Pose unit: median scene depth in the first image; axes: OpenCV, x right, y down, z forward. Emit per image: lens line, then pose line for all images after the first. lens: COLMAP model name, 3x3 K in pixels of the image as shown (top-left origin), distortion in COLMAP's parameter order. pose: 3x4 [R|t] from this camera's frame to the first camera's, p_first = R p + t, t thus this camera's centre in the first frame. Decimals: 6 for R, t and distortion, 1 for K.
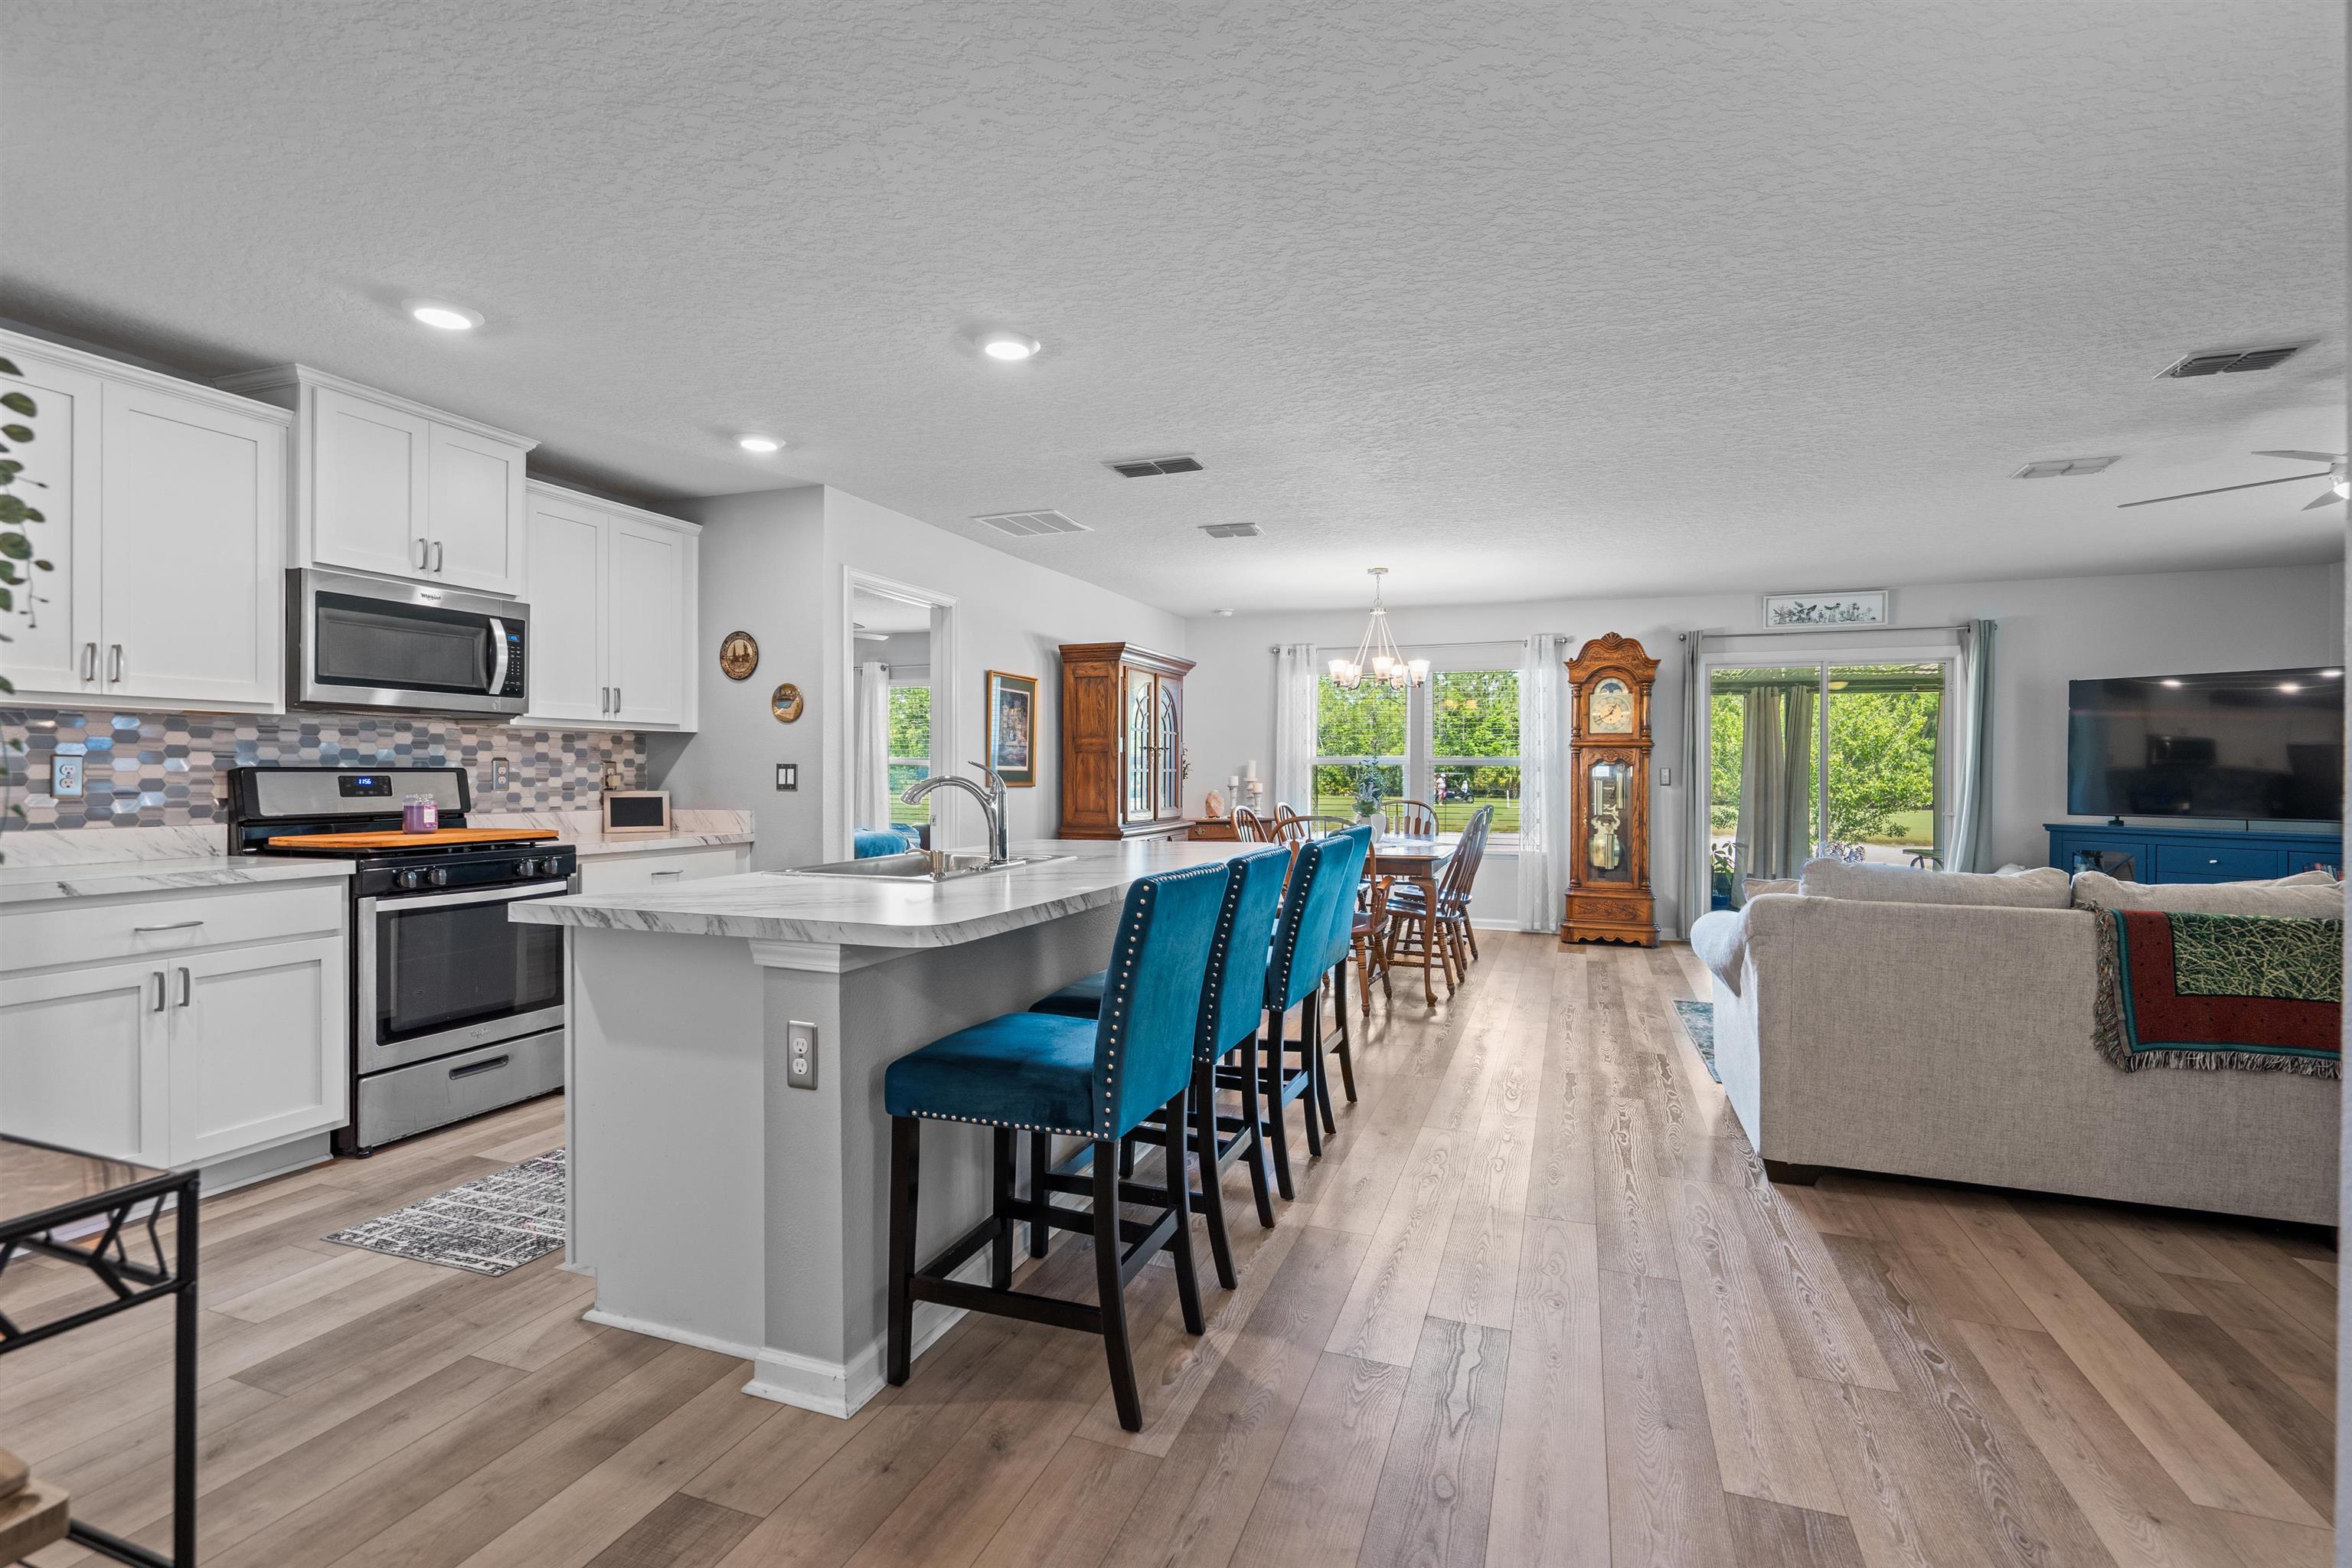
lens RADIAL K [[1068.9, 0, 1173.4], [0, 1068.9, 777.4], [0, 0, 1]] dist [-0.005871, 0.003266]
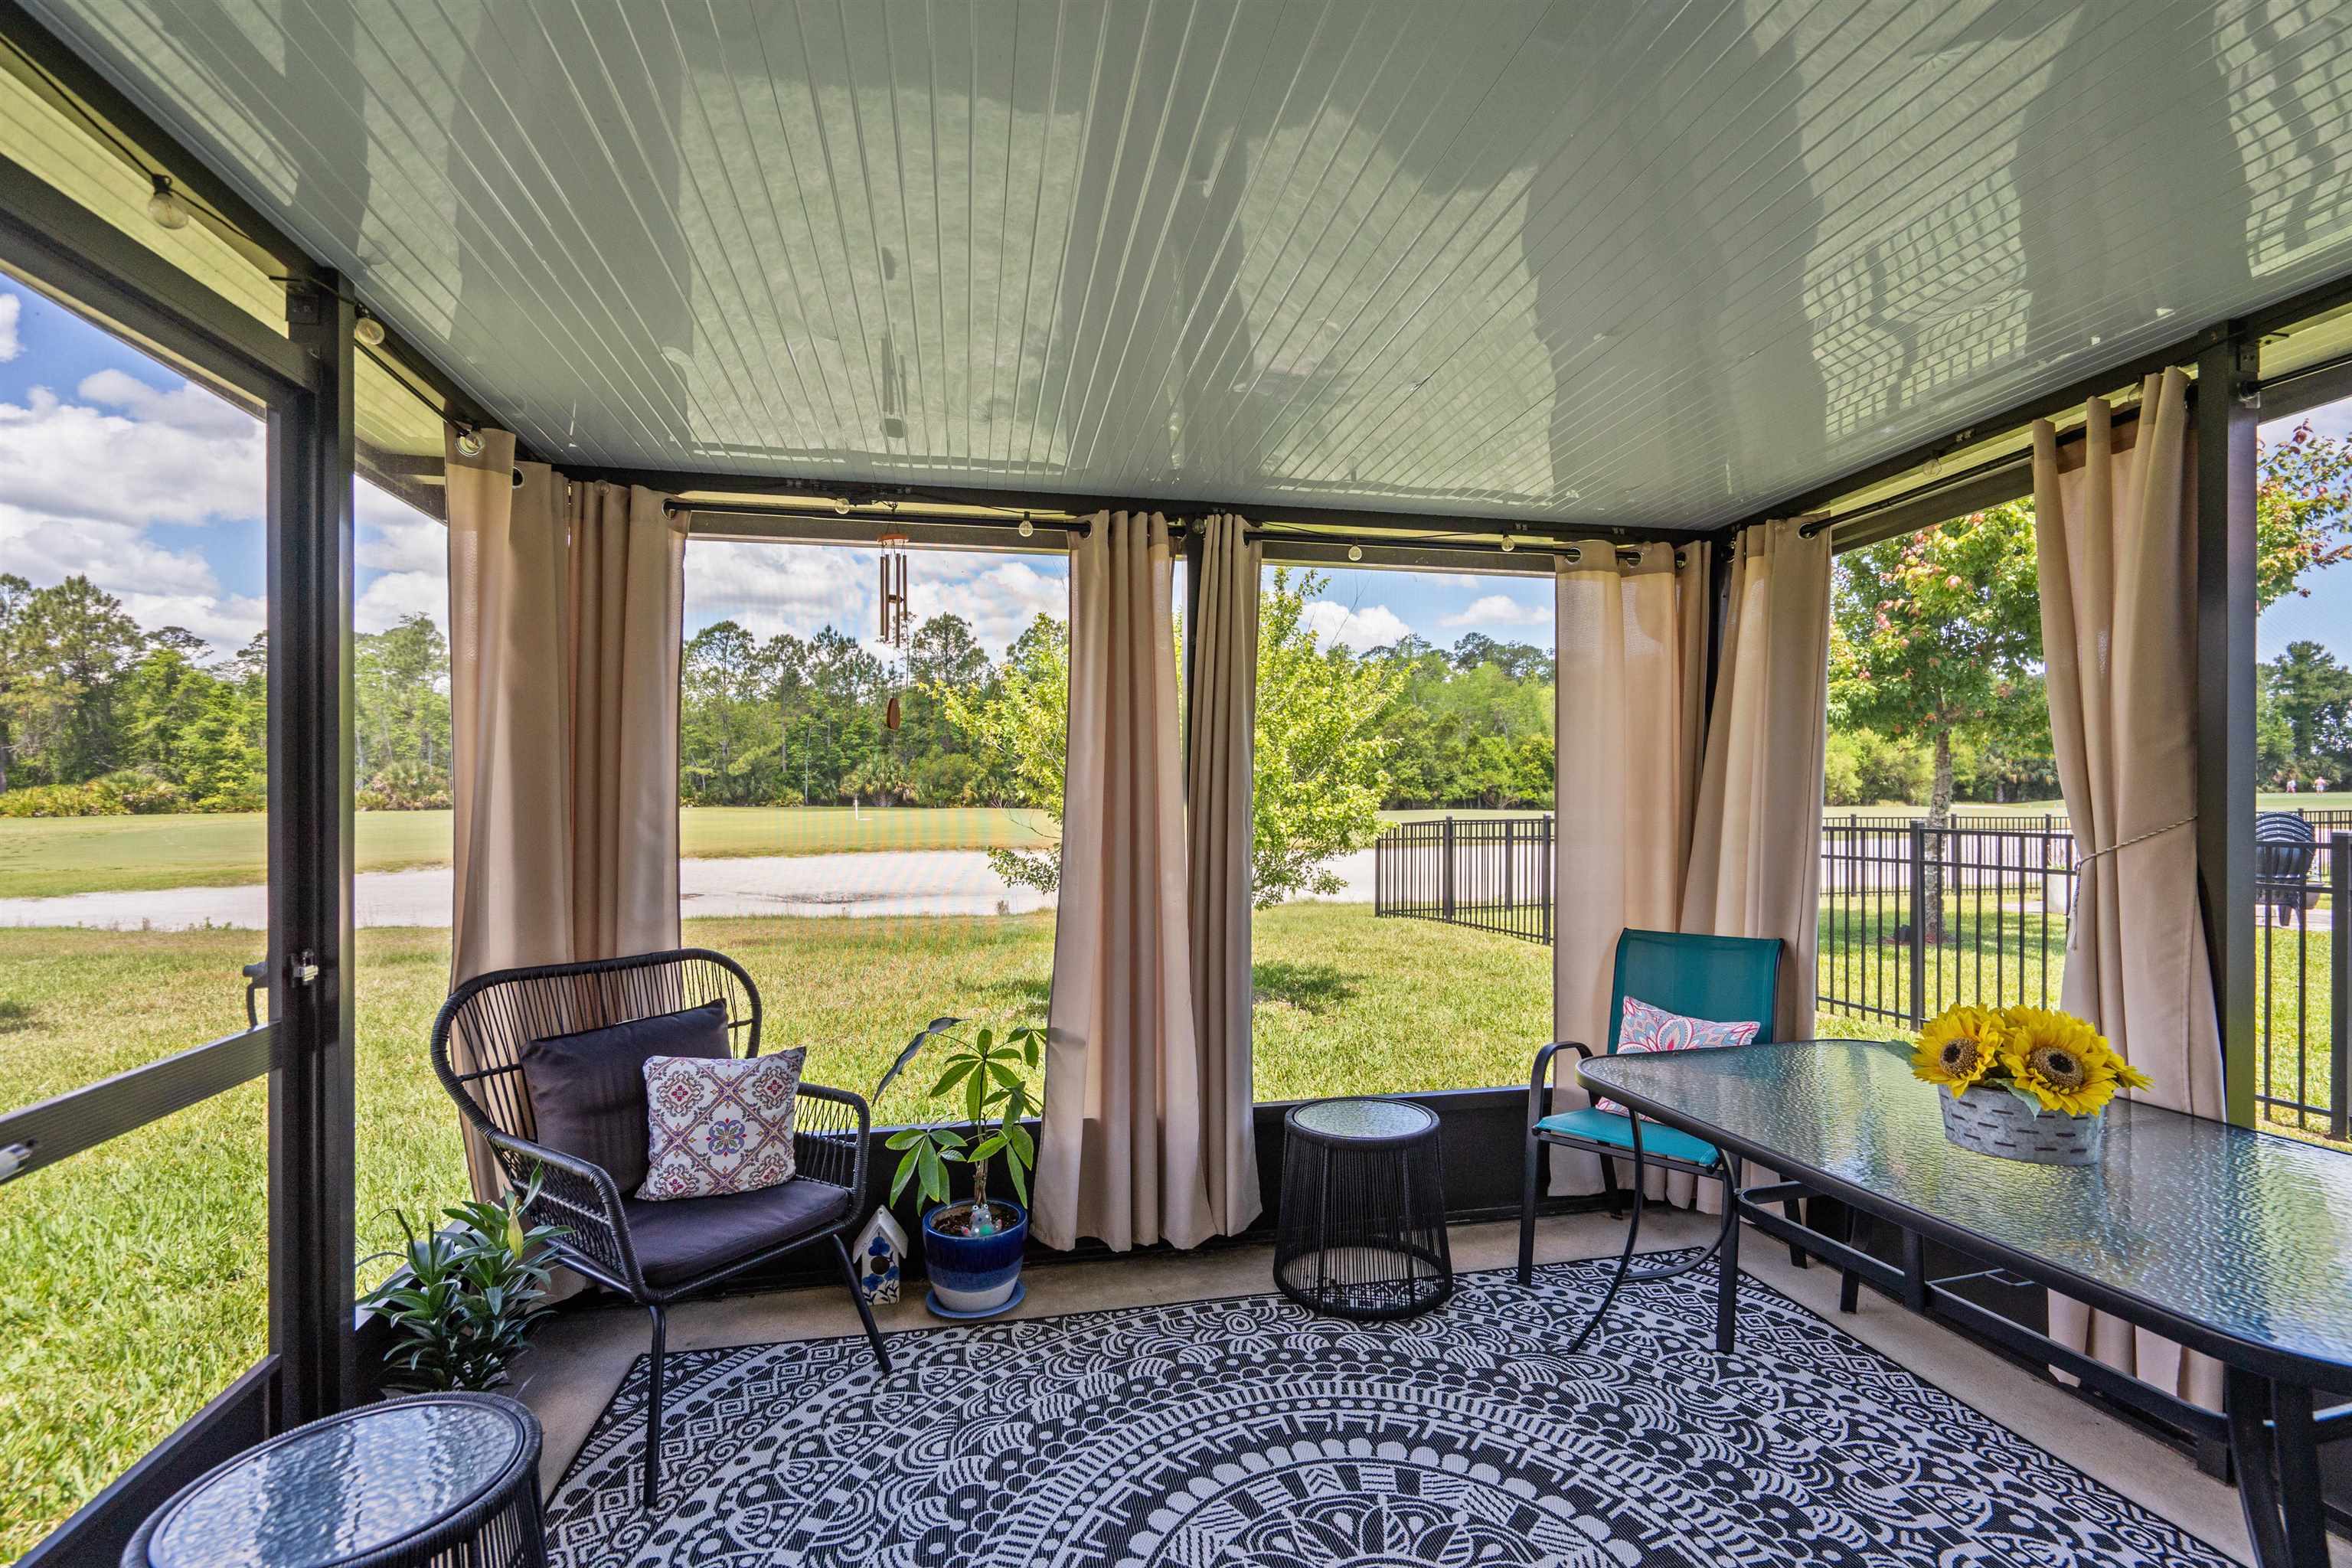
lens RADIAL K [[1068.9, 0, 1205.7], [0, 1068.9, 766.9], [0, 0, 1]] dist [-0.005871, 0.003266]
pose [[0.830633, 0.000125, 0.556820, 0.826510], [0.008640, 0.999877, -0.013113, -0.014292], [-0.556753, 0.015703, 0.830530, 1.510254]]
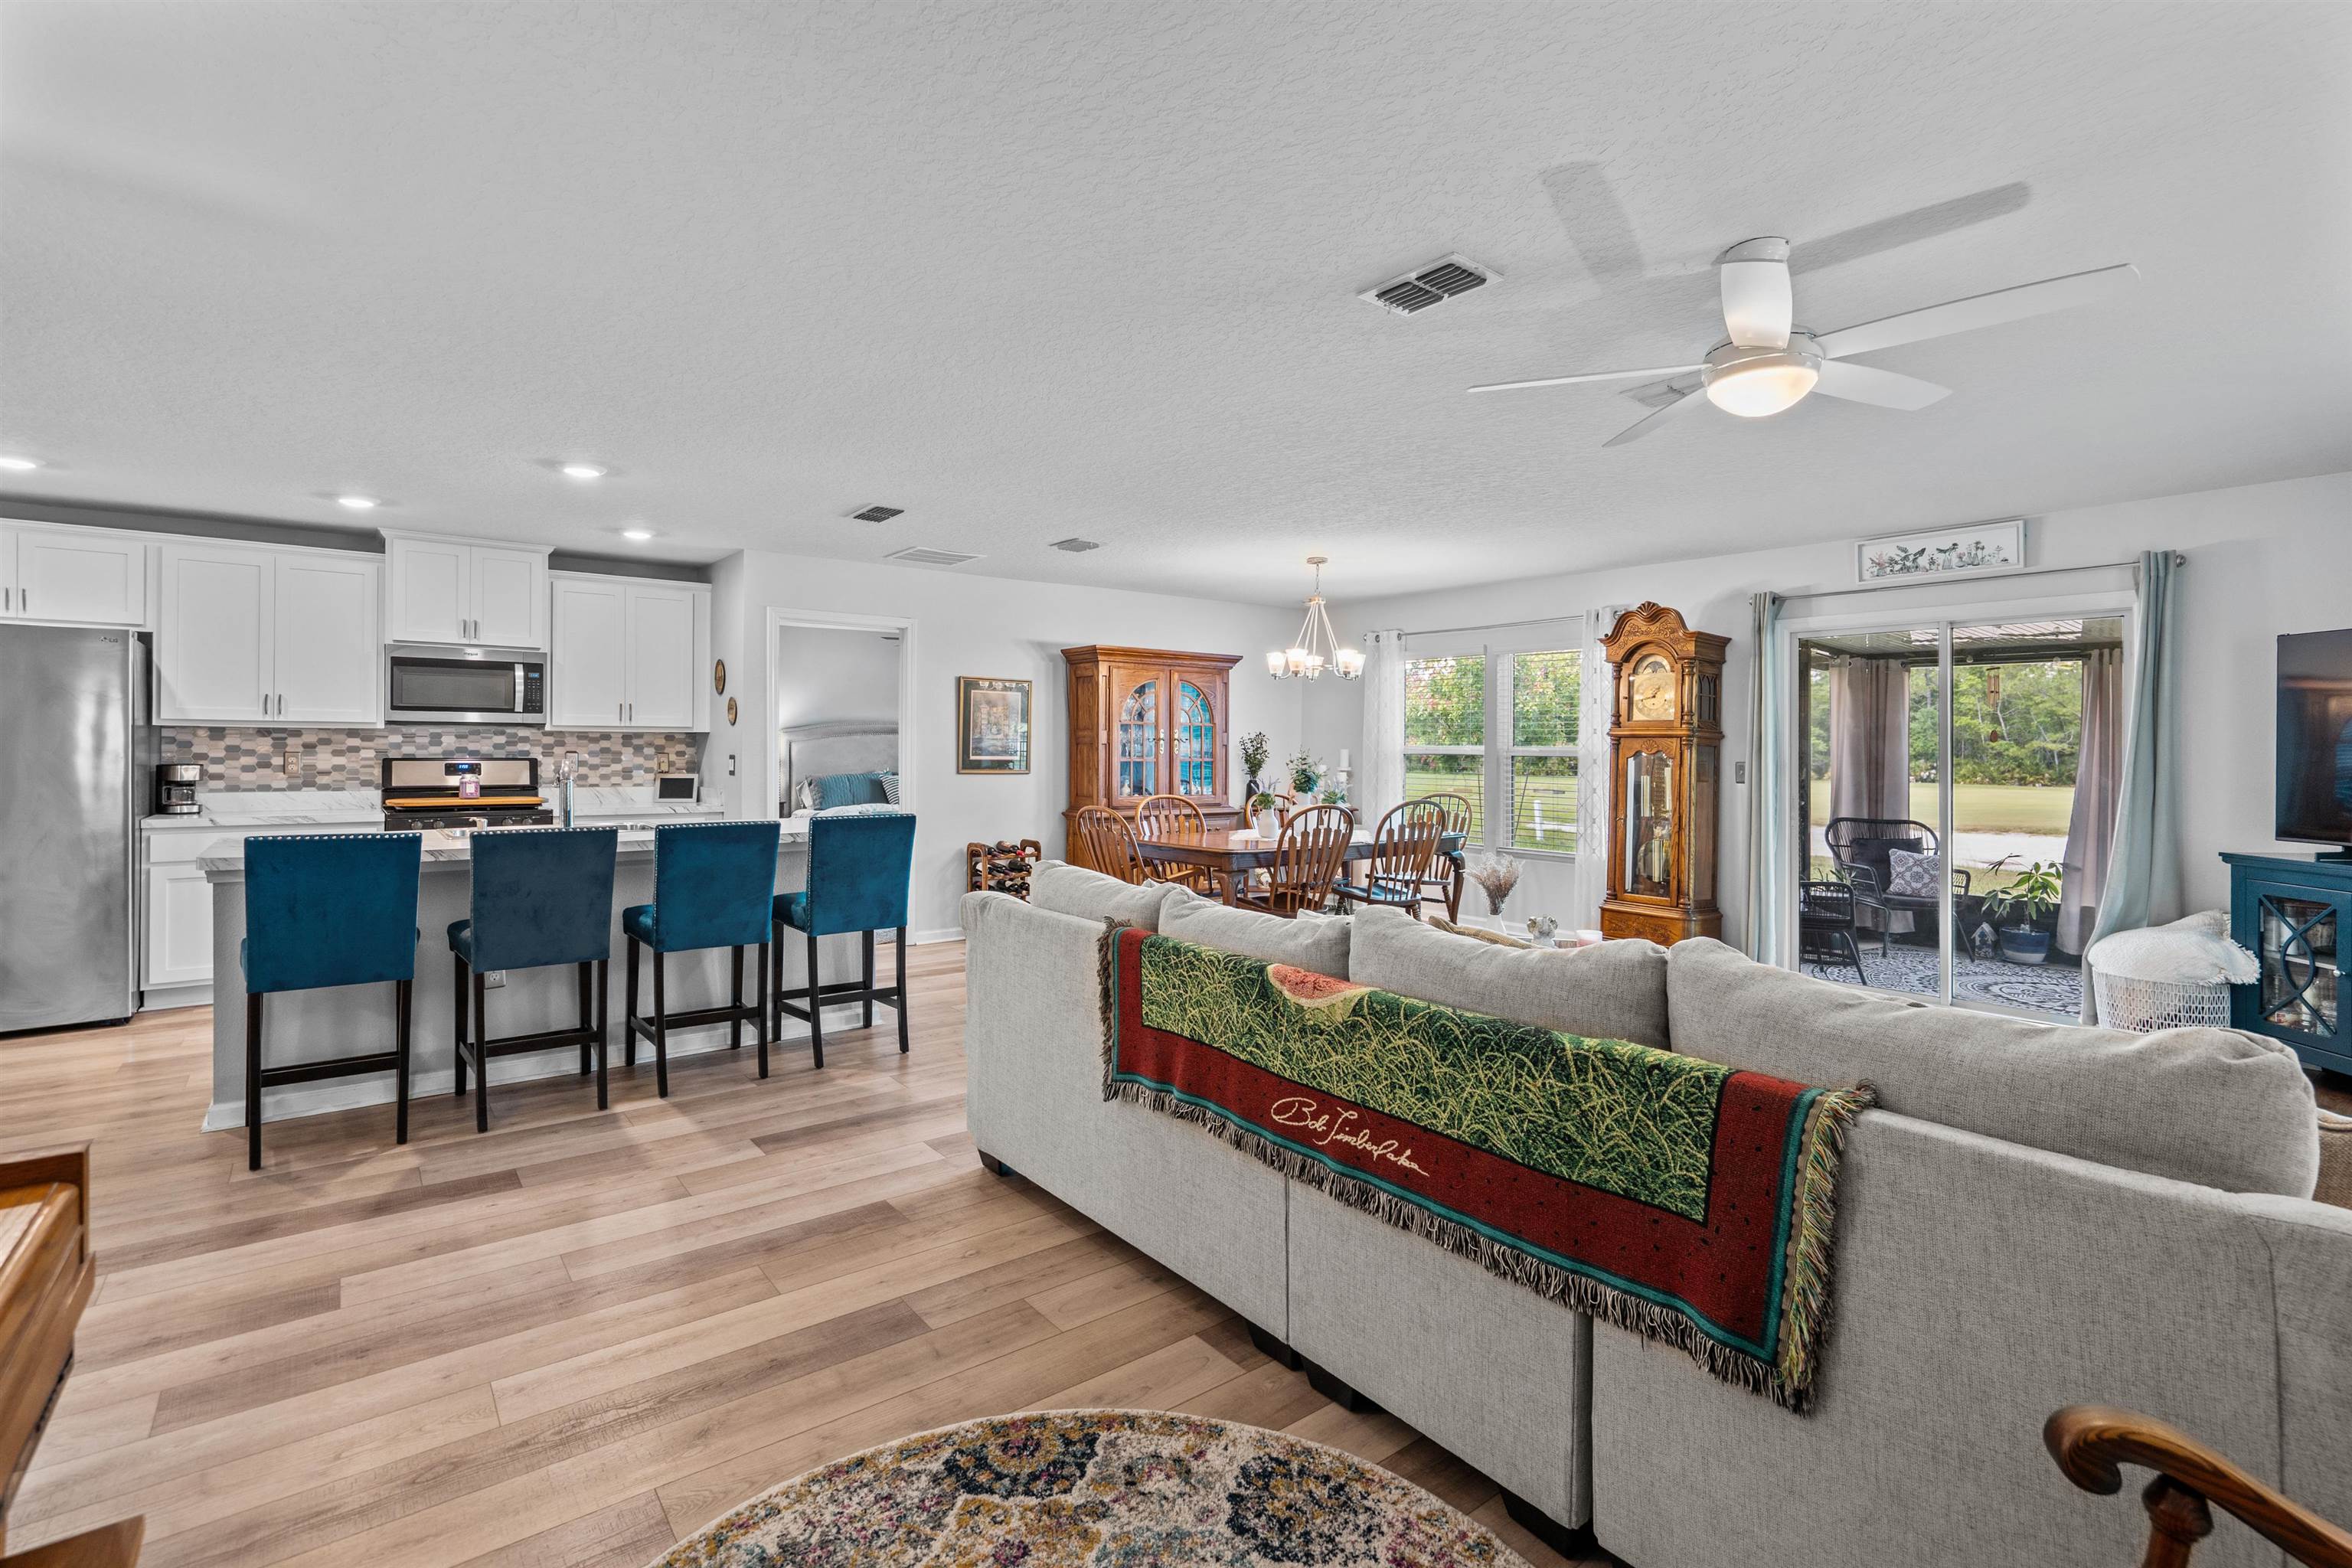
lens RADIAL K [[1068.9, 0, 1183.0], [0, 1068.9, 749.8], [0, 0, 1]] dist [-0.005871, 0.003266]
pose [[0.857382, 0.003205, -0.514671, 0.800949], [-0.007136, 0.999959, -0.005662, -0.015859], [0.514631, 0.008527, 0.857369, 0.124154]]
